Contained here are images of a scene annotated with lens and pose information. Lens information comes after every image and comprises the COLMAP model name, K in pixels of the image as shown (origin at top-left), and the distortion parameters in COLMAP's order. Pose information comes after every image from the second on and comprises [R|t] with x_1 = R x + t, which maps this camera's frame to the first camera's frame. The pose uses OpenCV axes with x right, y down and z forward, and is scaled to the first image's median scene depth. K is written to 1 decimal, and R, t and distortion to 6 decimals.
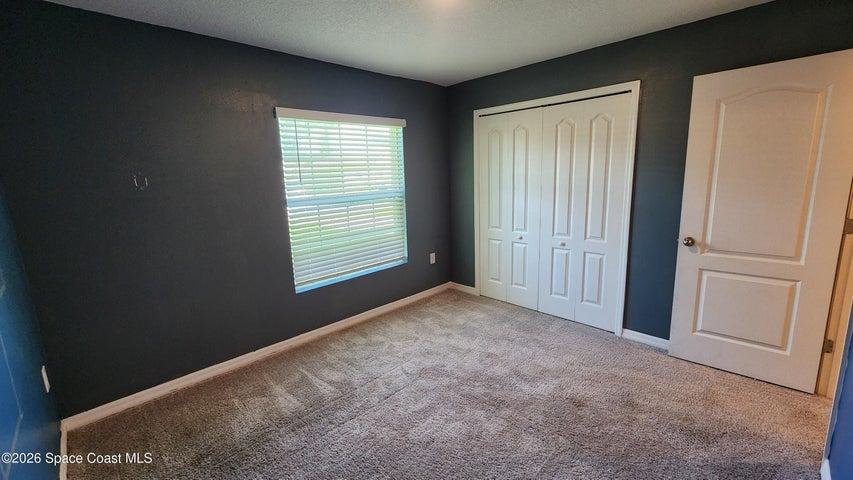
lens RADIAL K [[352.3, 0, 424.3], [0, 352.3, 236.7], [0, 0, 1]] dist [0.002577, 0.000519]
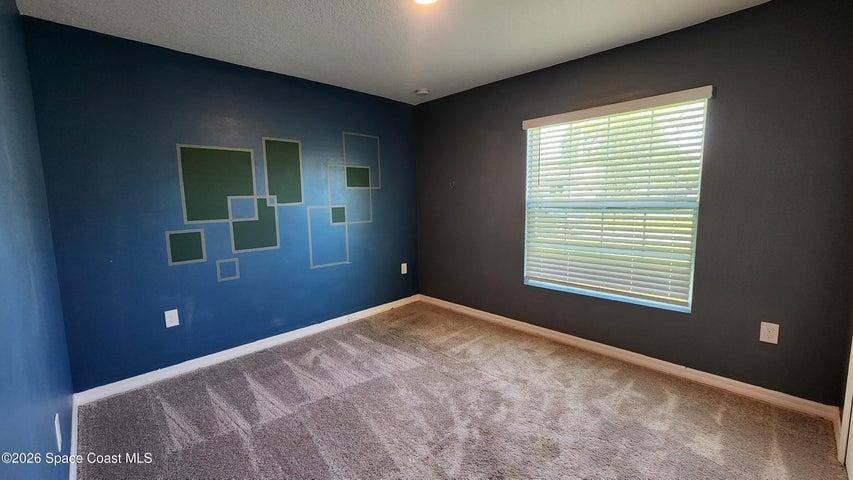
lens RADIAL K [[352.3, 0, 424.3], [0, 352.3, 236.7], [0, 0, 1]] dist [0.002577, 0.000519]
pose [[0.005788, 0.158147, -0.987399, 0.715158], [-0.154178, 0.975749, 0.155378, -0.111218], [0.988026, 0.151335, 0.030030, 0.626705]]
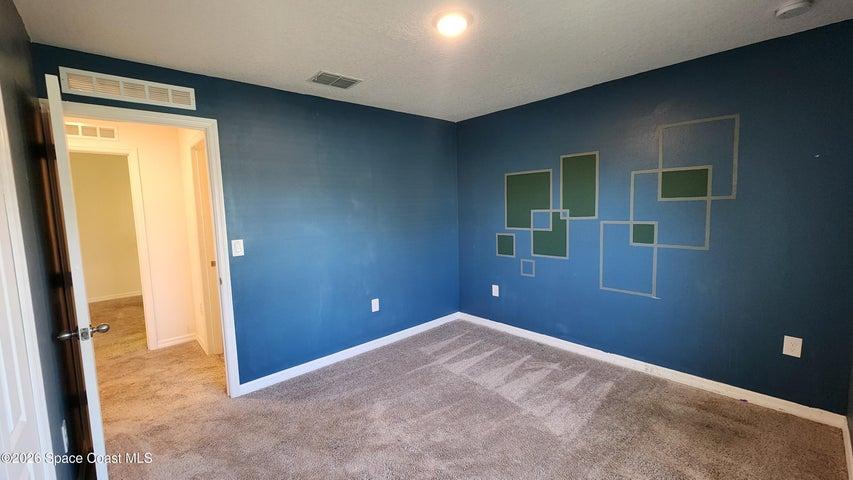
lens RADIAL K [[352.3, 0, 424.3], [0, 352.3, 236.7], [0, 0, 1]] dist [0.002577, 0.000519]
pose [[-0.997095, 0.067217, 0.035813, 0.081781], [0.074191, 0.963497, 0.257233, -0.232409], [-0.017216, 0.259143, -0.965685, 1.286612]]
